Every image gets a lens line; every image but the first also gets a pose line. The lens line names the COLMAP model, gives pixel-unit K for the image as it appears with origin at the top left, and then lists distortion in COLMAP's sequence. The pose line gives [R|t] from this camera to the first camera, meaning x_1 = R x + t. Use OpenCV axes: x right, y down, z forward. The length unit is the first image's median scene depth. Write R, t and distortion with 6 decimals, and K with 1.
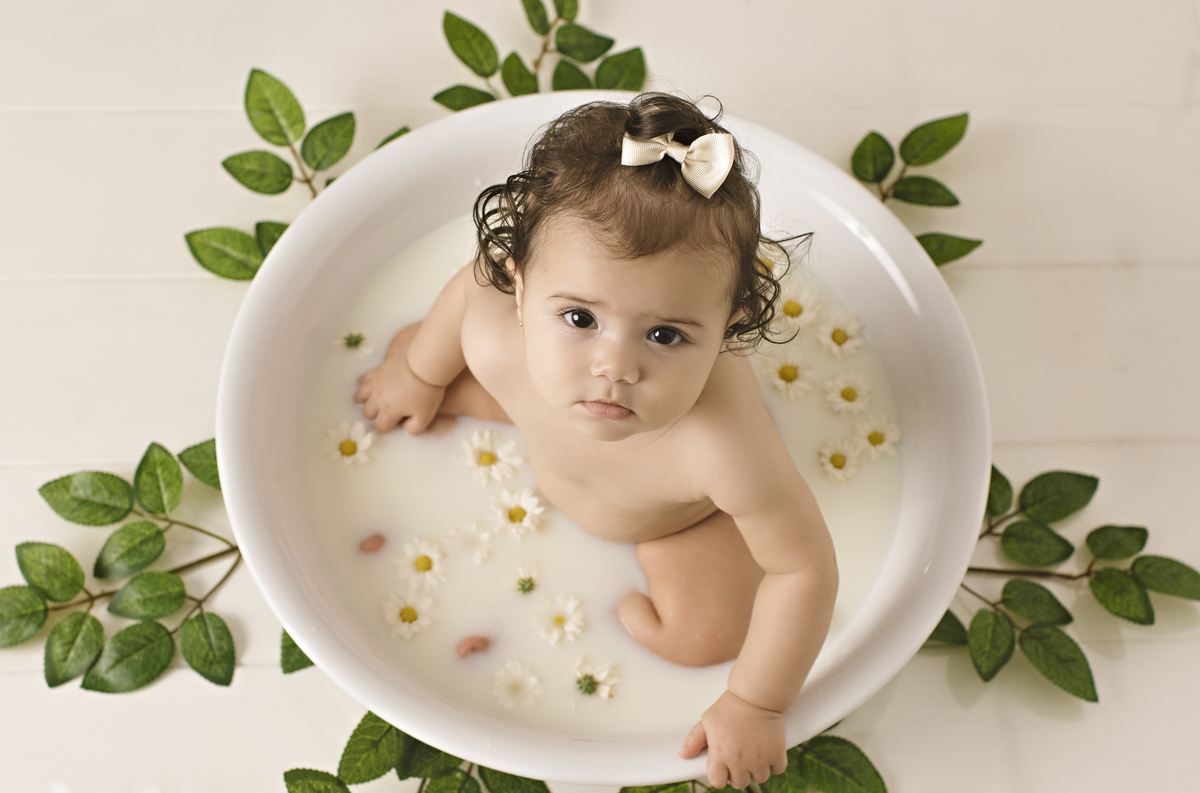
lens RADIAL K [[1937.1, 0, 613.6], [0, 1937.1, 385.3], [0, 0, 1]] dist [-0.000645, 0.000000]
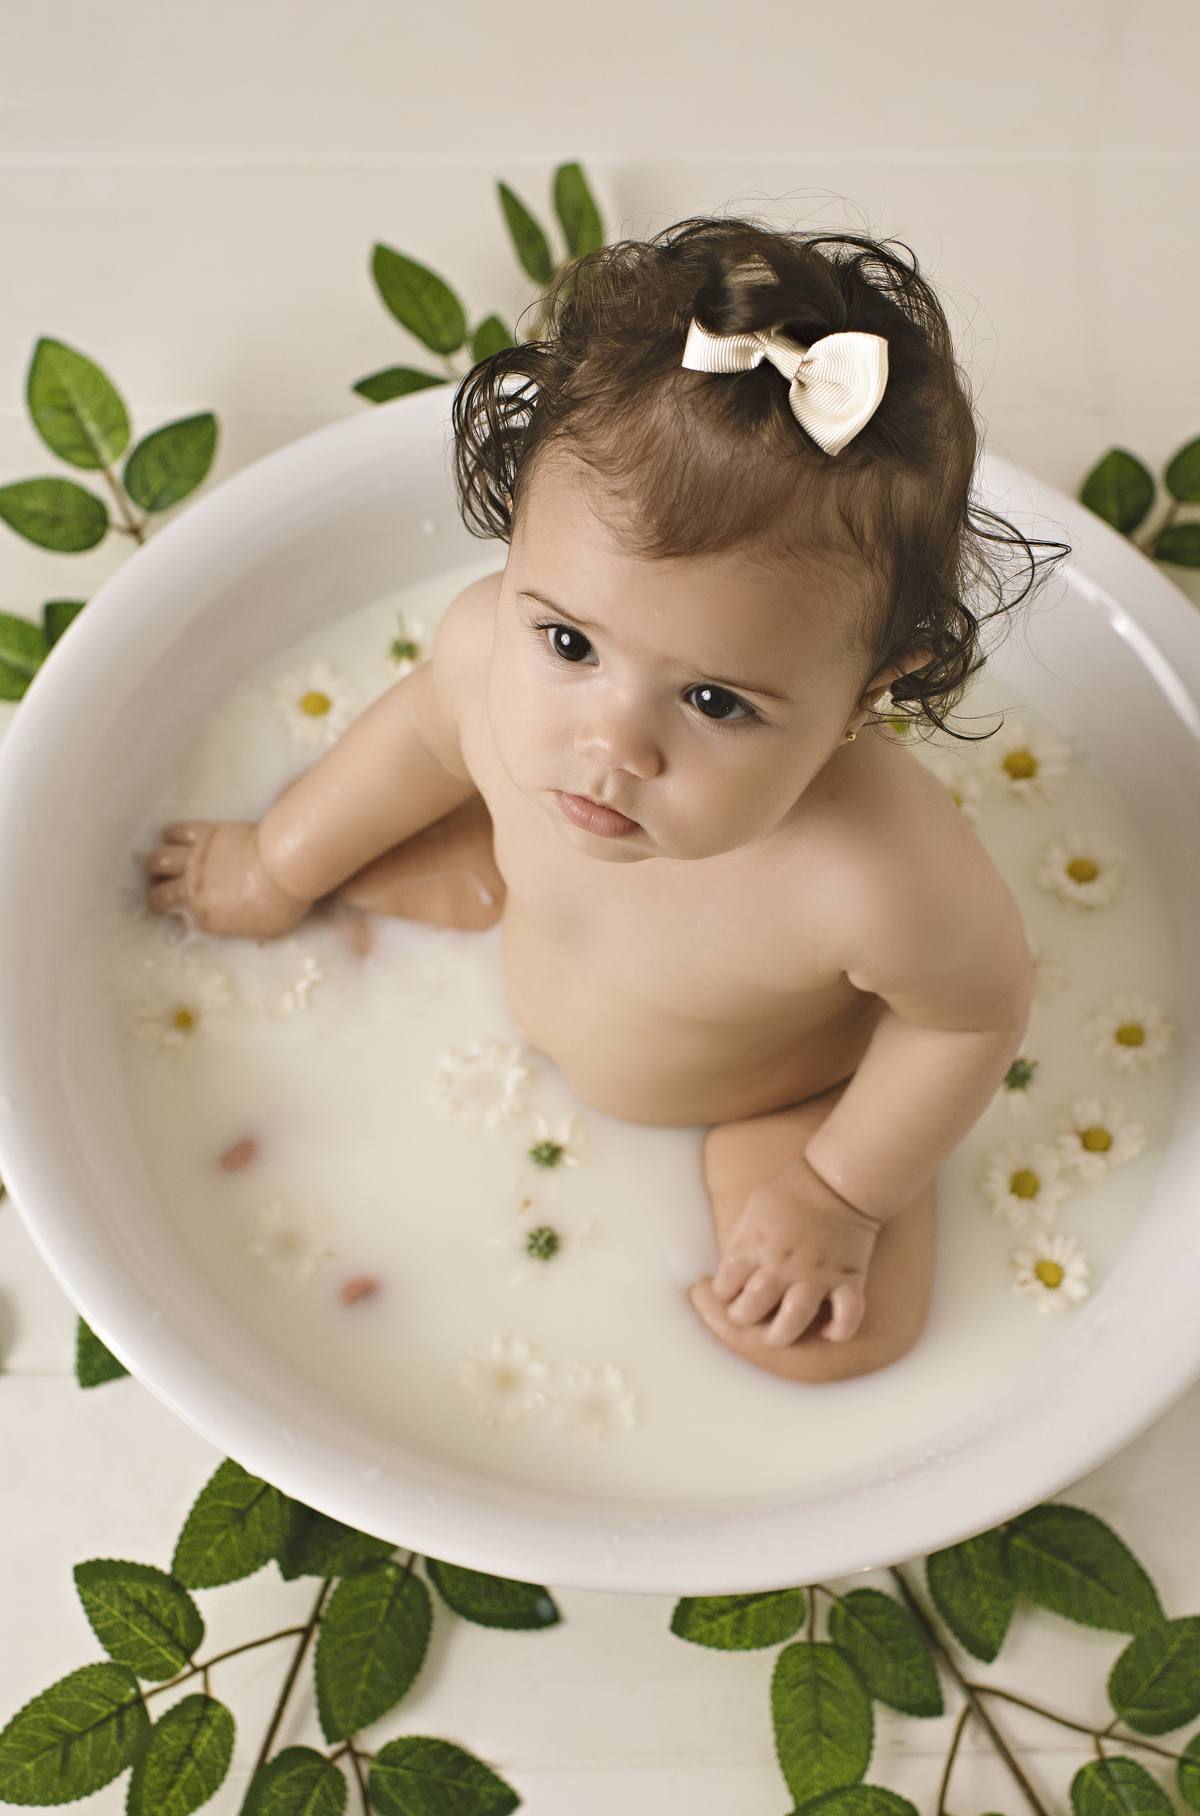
lens RADIAL K [[2931.5, 0, 570.2], [0, 2931.5, 910.4], [0, 0, 1]] dist [-0.000645, 0.000000]
pose [[0.999593, 0.000344, -0.028509, -0.003639], [-0.000748, 0.999899, -0.014160, 0.019759], [0.028501, 0.014175, 0.999493, 0.134900]]
